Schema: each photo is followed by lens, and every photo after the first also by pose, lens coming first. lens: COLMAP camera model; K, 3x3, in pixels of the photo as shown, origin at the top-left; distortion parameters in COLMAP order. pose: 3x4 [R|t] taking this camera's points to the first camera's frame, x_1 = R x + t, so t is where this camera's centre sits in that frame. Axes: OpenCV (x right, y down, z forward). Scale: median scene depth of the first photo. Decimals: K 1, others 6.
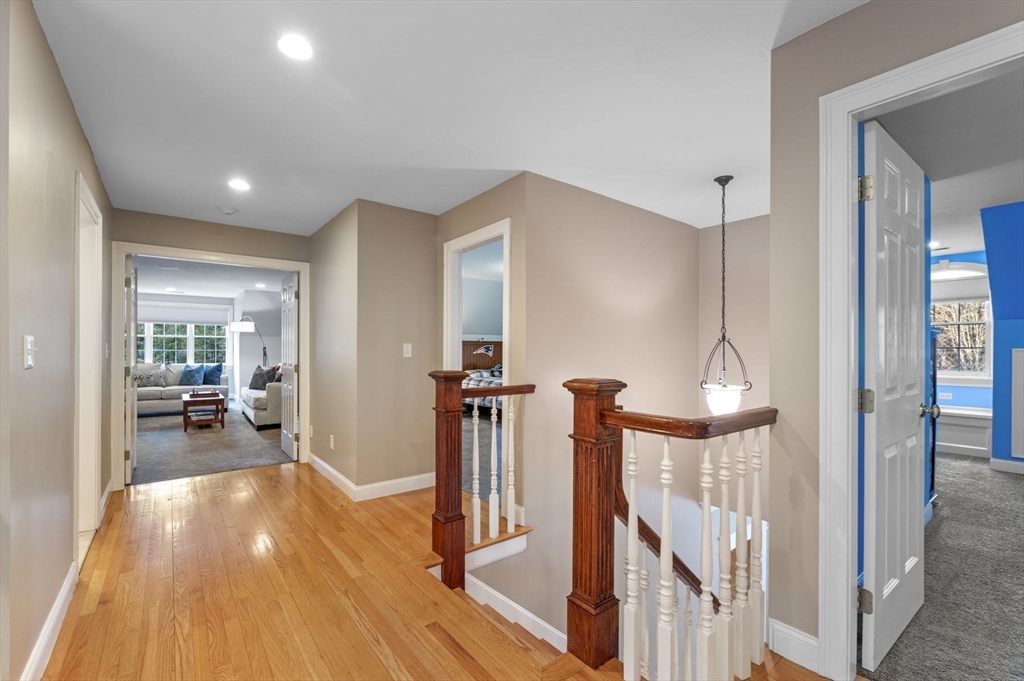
lens RADIAL K [[447.0, 0, 516.7], [0, 447.0, 342.8], [0, 0, 1]] dist [0.000855, 0.000178]
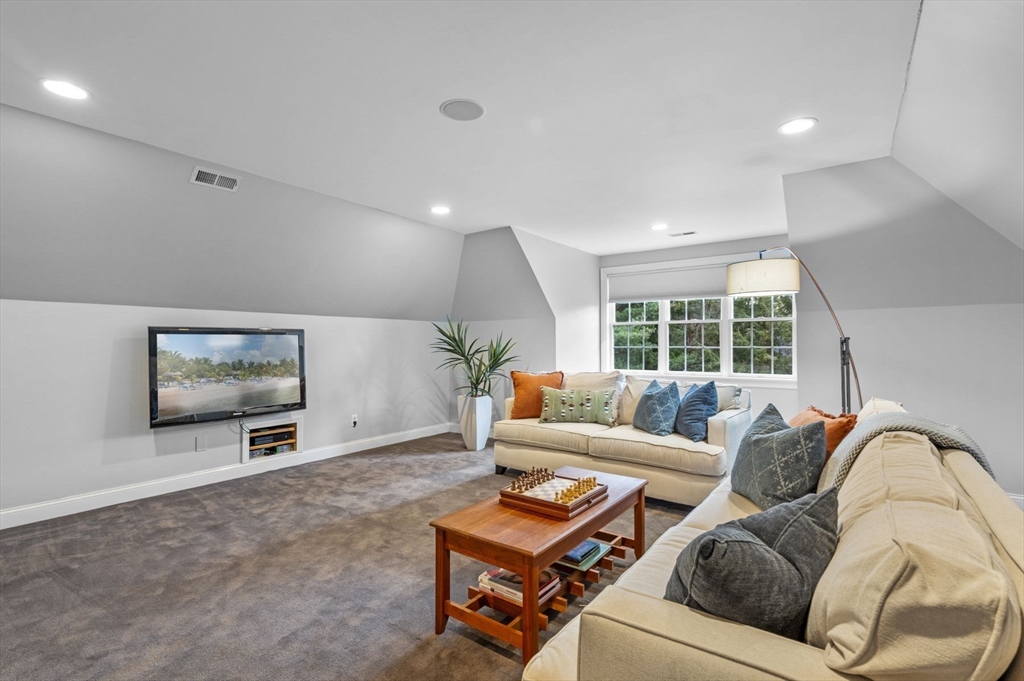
lens RADIAL K [[447.0, 0, 516.7], [0, 447.0, 342.8], [0, 0, 1]] dist [0.000855, 0.000178]
pose [[0.253530, -0.011058, -0.967264, -0.342946], [0.018867, 0.999801, -0.006485, 0.012140], [0.967143, -0.016605, 0.253689, 0.752504]]
